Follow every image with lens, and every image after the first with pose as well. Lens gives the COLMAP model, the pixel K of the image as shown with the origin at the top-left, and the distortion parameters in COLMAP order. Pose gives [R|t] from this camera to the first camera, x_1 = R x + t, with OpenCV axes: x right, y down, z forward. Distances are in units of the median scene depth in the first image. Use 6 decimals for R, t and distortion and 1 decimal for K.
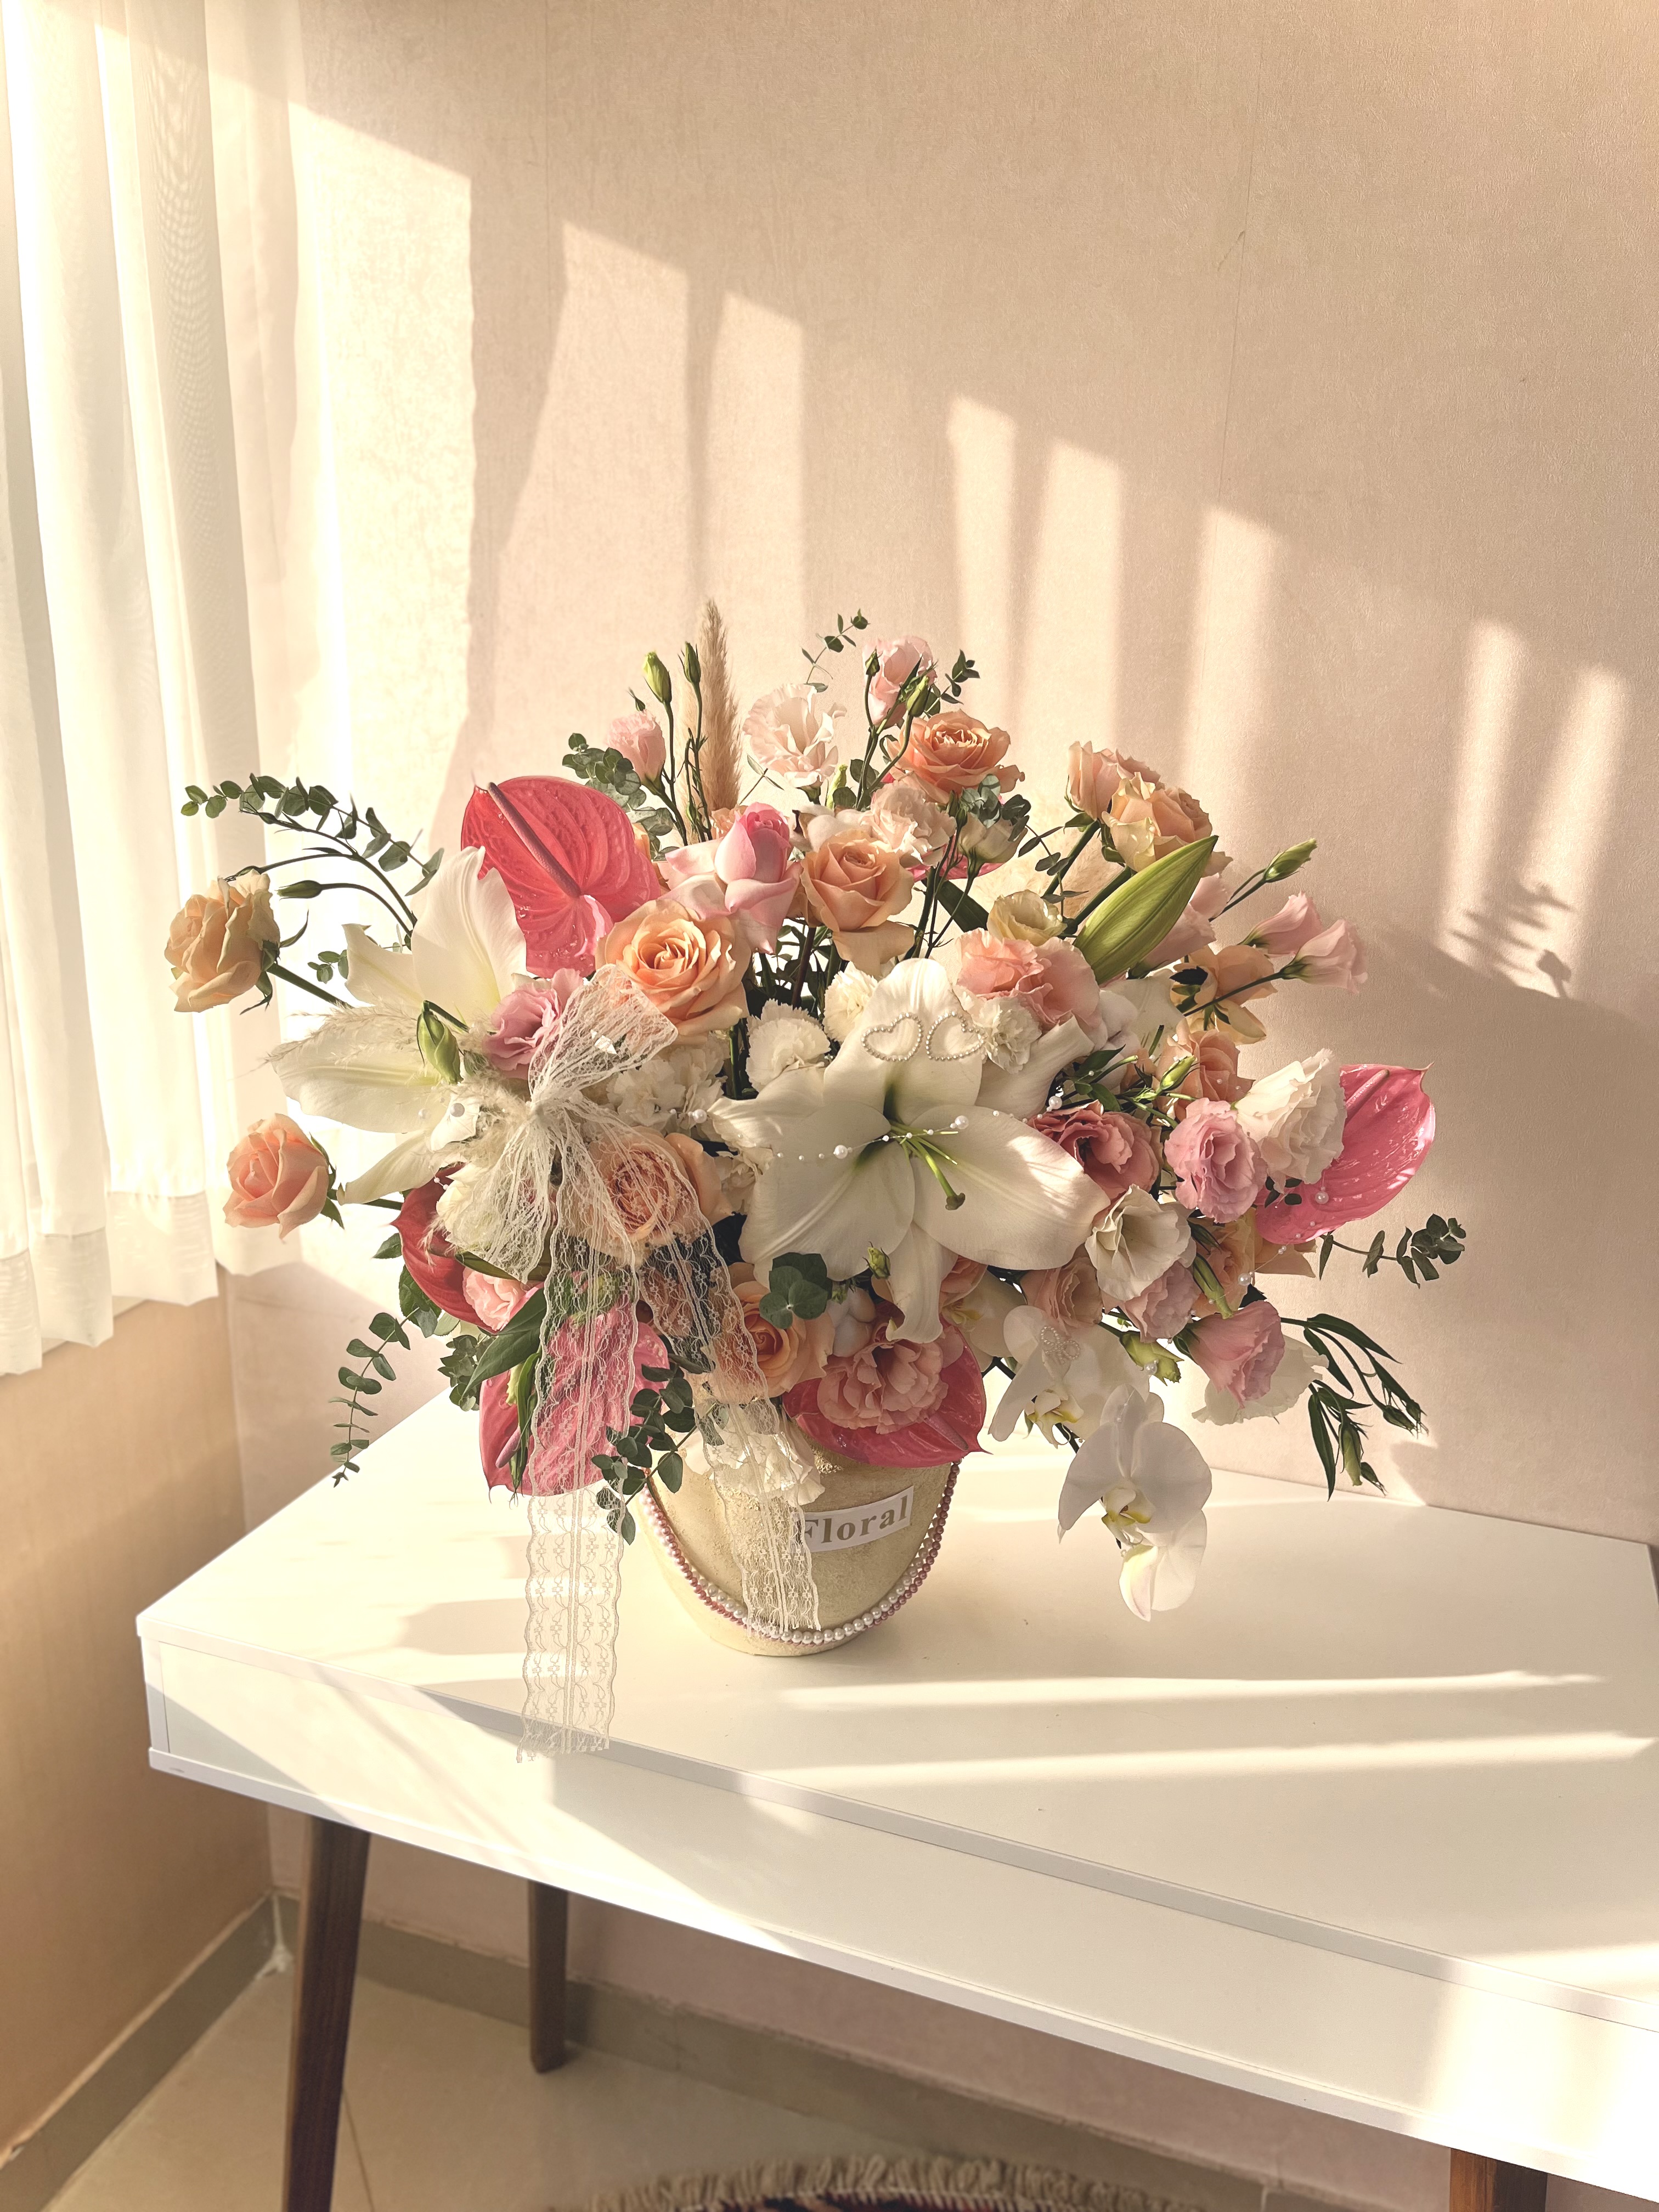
lens RADIAL K [[1705.2, 0, 829.5], [0, 1705.2, 1106.0], [0, 0, 1]] dist [0.063832, -0.081245]
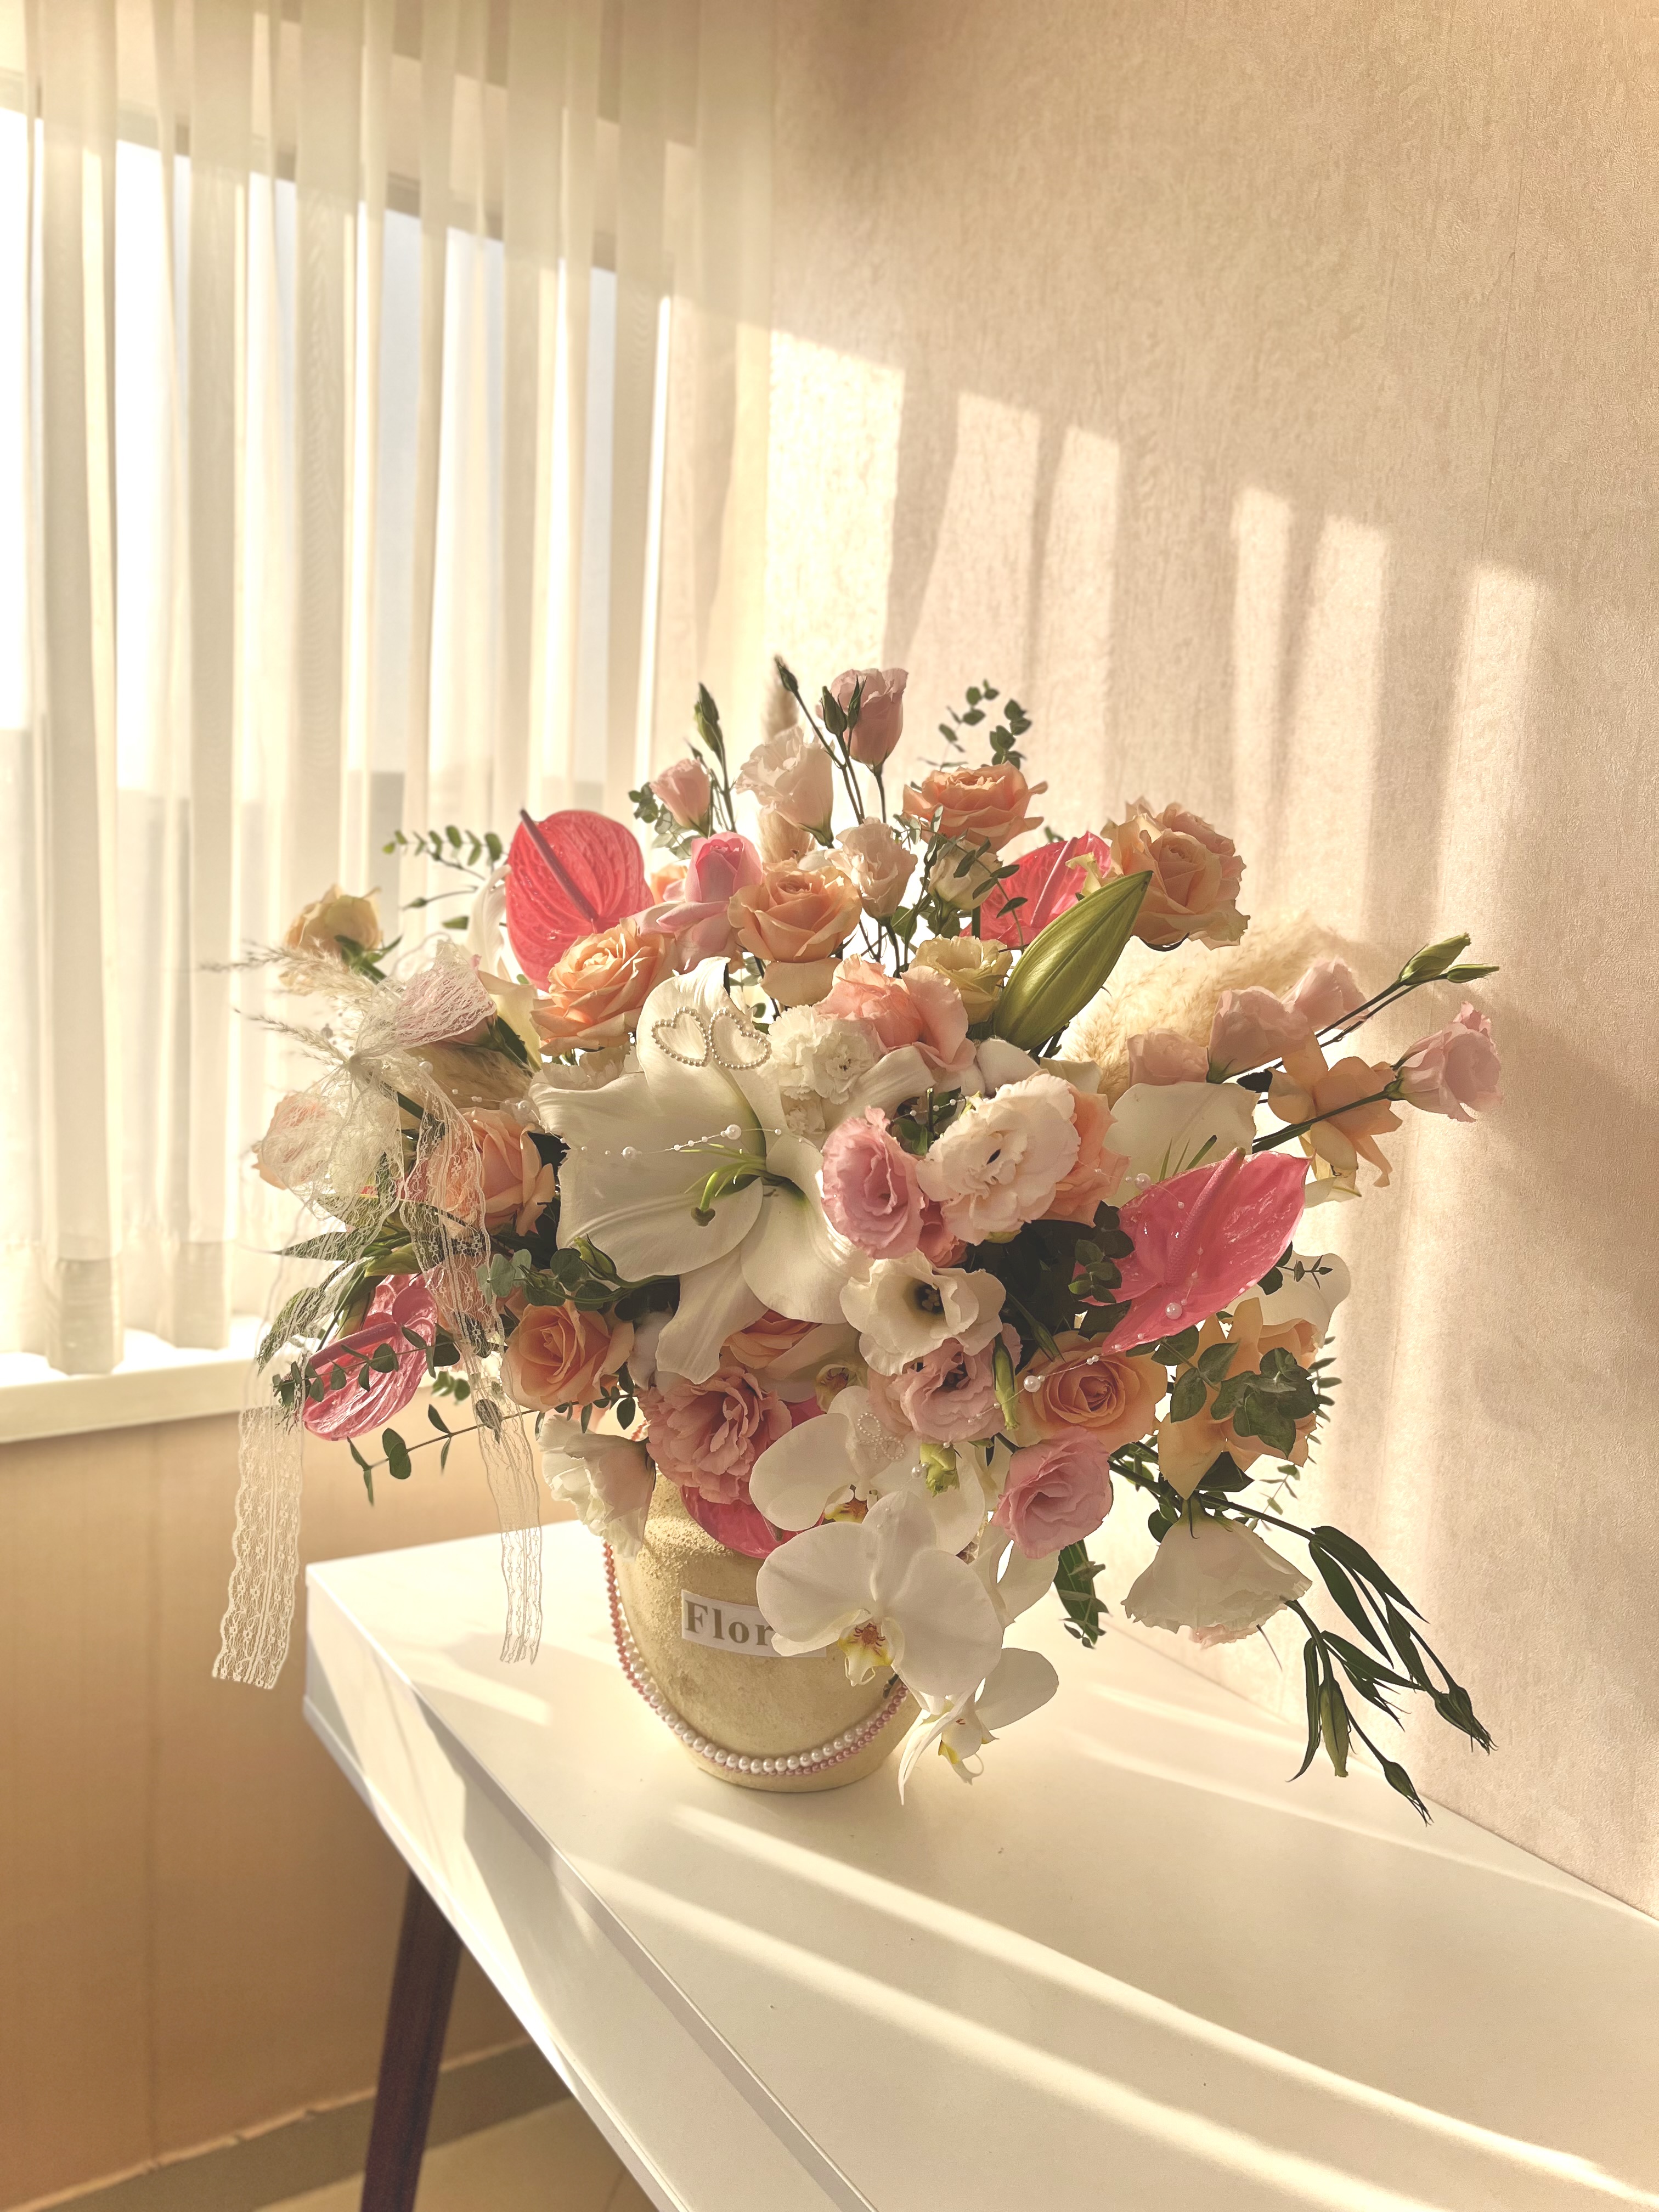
lens RADIAL K [[1705.2, 0, 829.5], [0, 1705.2, 1106.0], [0, 0, 1]] dist [0.063832, -0.081245]
pose [[0.804436, 0.090278, -0.587139, 0.581236], [-0.201078, 0.971421, -0.126130, 0.088301], [0.558973, 0.219524, 0.799599, 0.258795]]
